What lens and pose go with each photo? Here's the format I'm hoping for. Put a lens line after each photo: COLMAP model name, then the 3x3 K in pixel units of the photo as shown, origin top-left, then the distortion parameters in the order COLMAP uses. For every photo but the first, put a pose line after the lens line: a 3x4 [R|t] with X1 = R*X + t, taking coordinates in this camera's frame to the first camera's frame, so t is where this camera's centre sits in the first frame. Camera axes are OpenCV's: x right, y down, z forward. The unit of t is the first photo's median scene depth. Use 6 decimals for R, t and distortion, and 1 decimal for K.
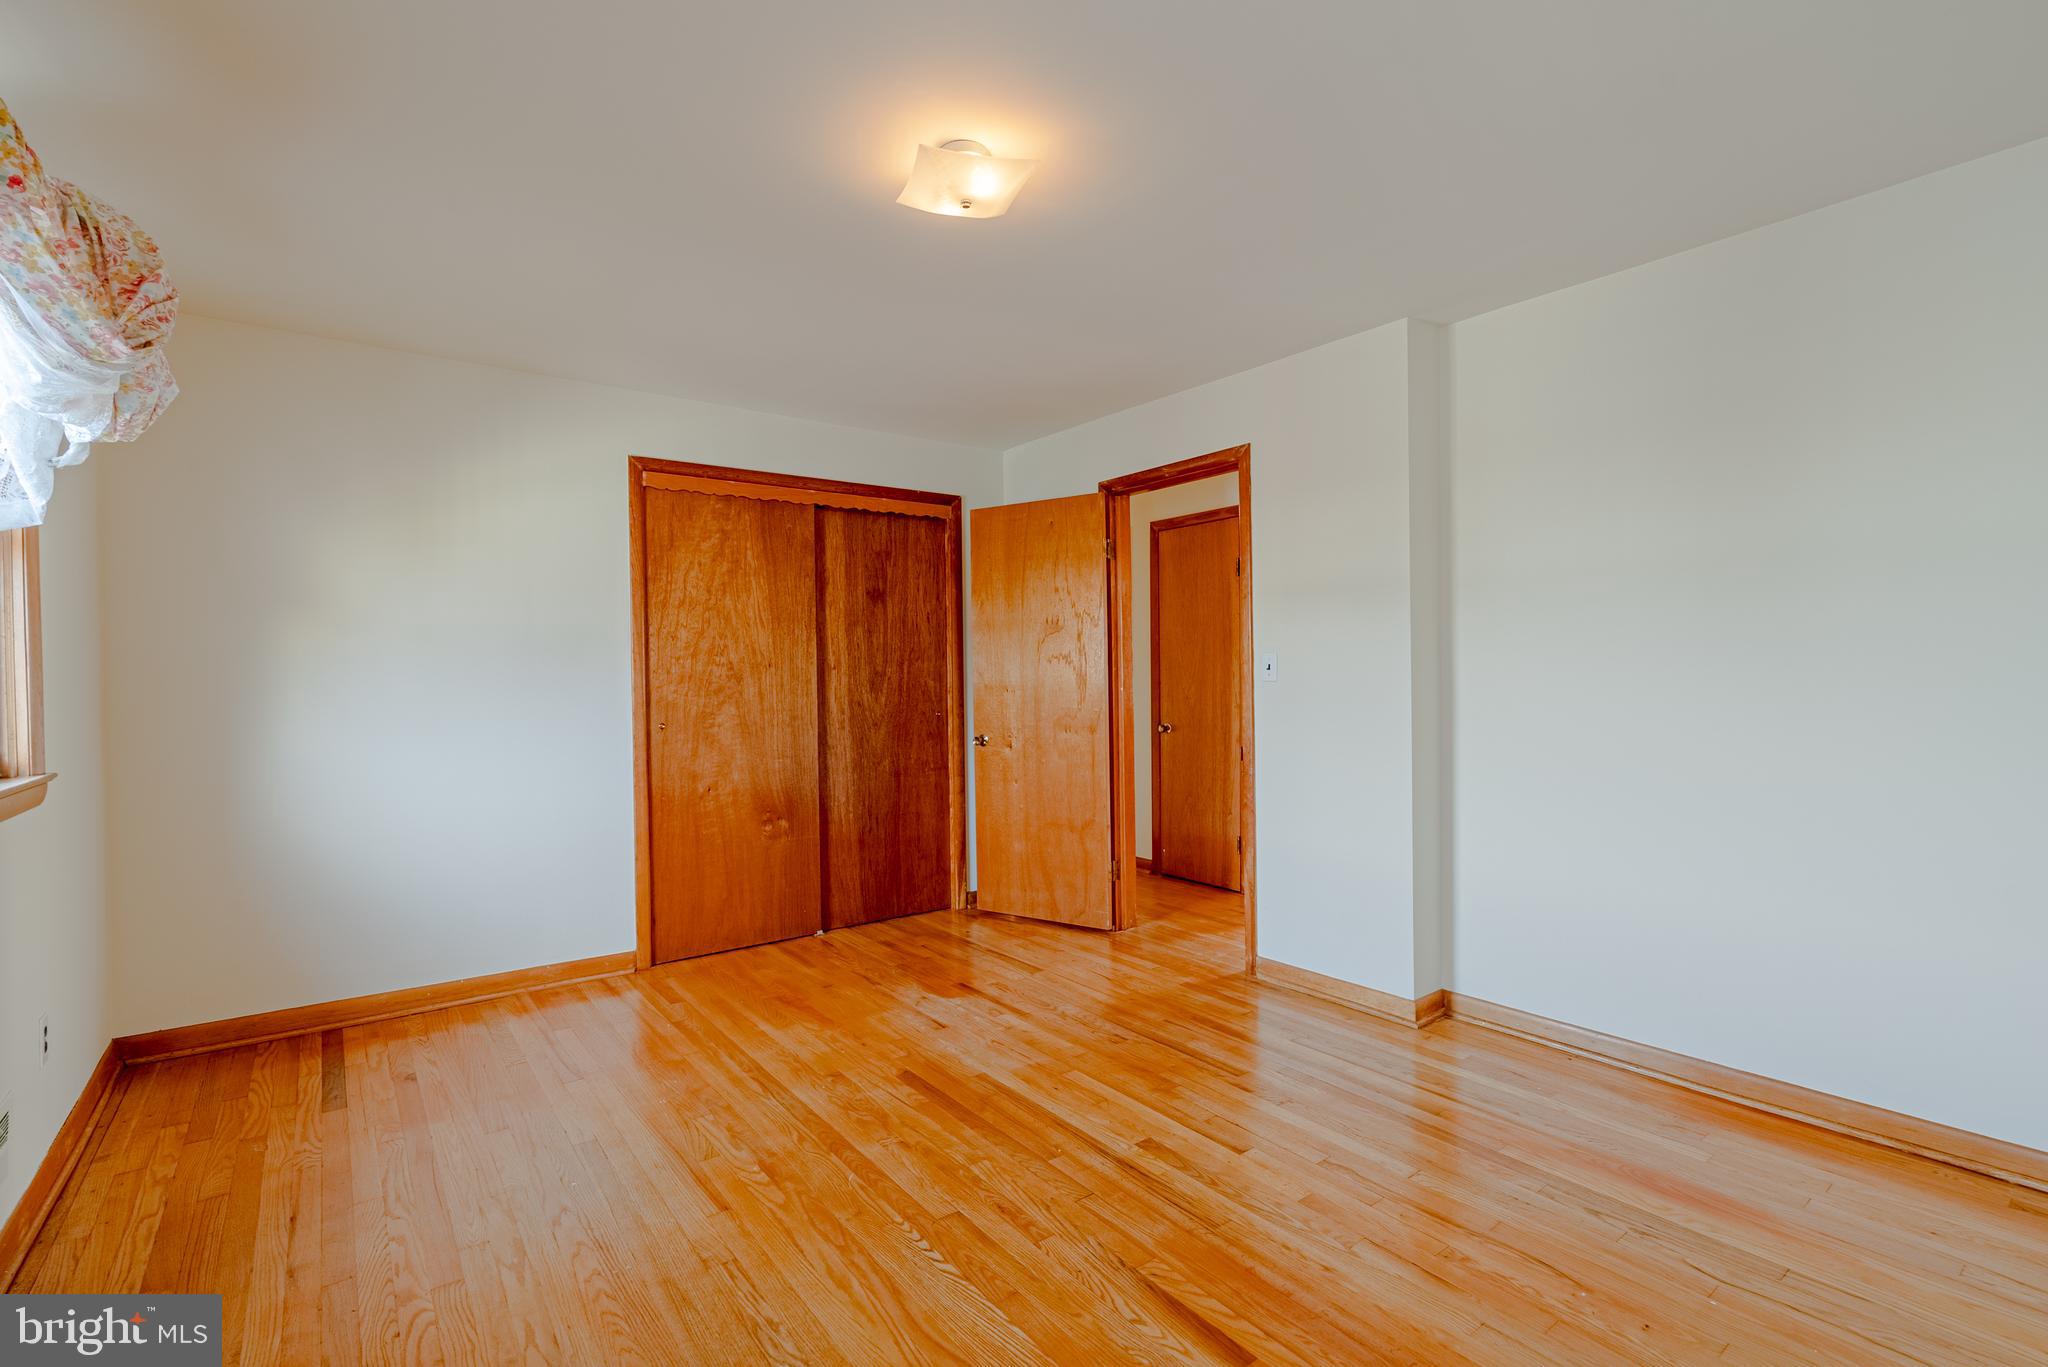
lens RADIAL K [[919.9, 0, 1024.0], [0, 919.9, 683.5], [0, 0, 1]] dist [-0.017568, 0.004873]
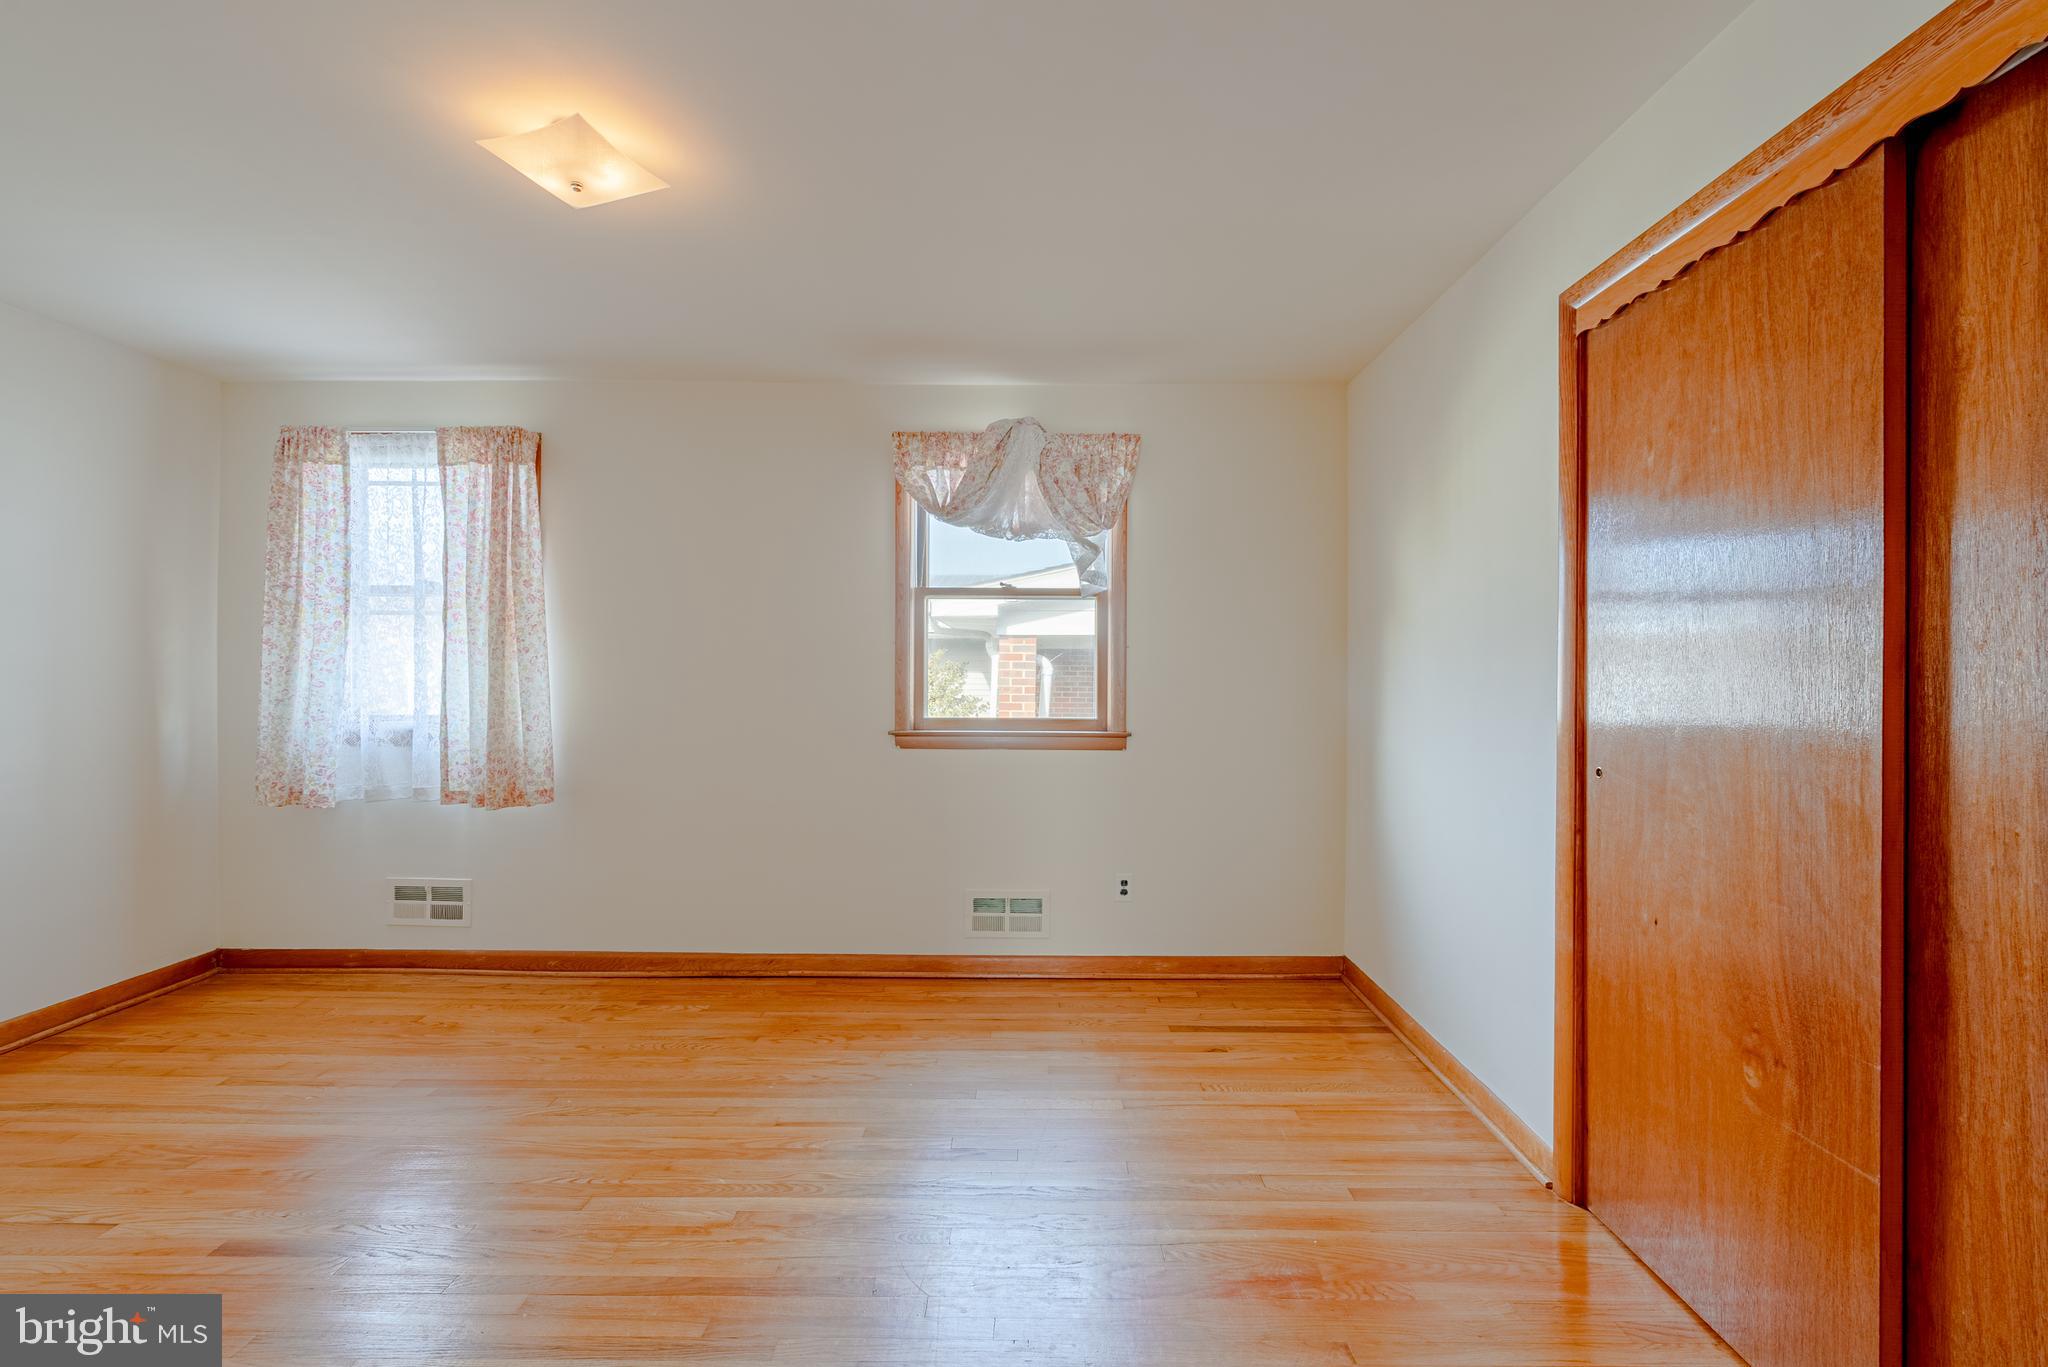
lens RADIAL K [[919.9, 0, 1024.0], [0, 919.9, 683.5], [0, 0, 1]] dist [-0.017568, 0.004873]
pose [[-0.604569, 0.014332, -0.796424, 0.315194], [-0.003628, 0.999778, 0.020746, -0.020572], [0.796545, 0.015431, -0.604383, 1.468235]]
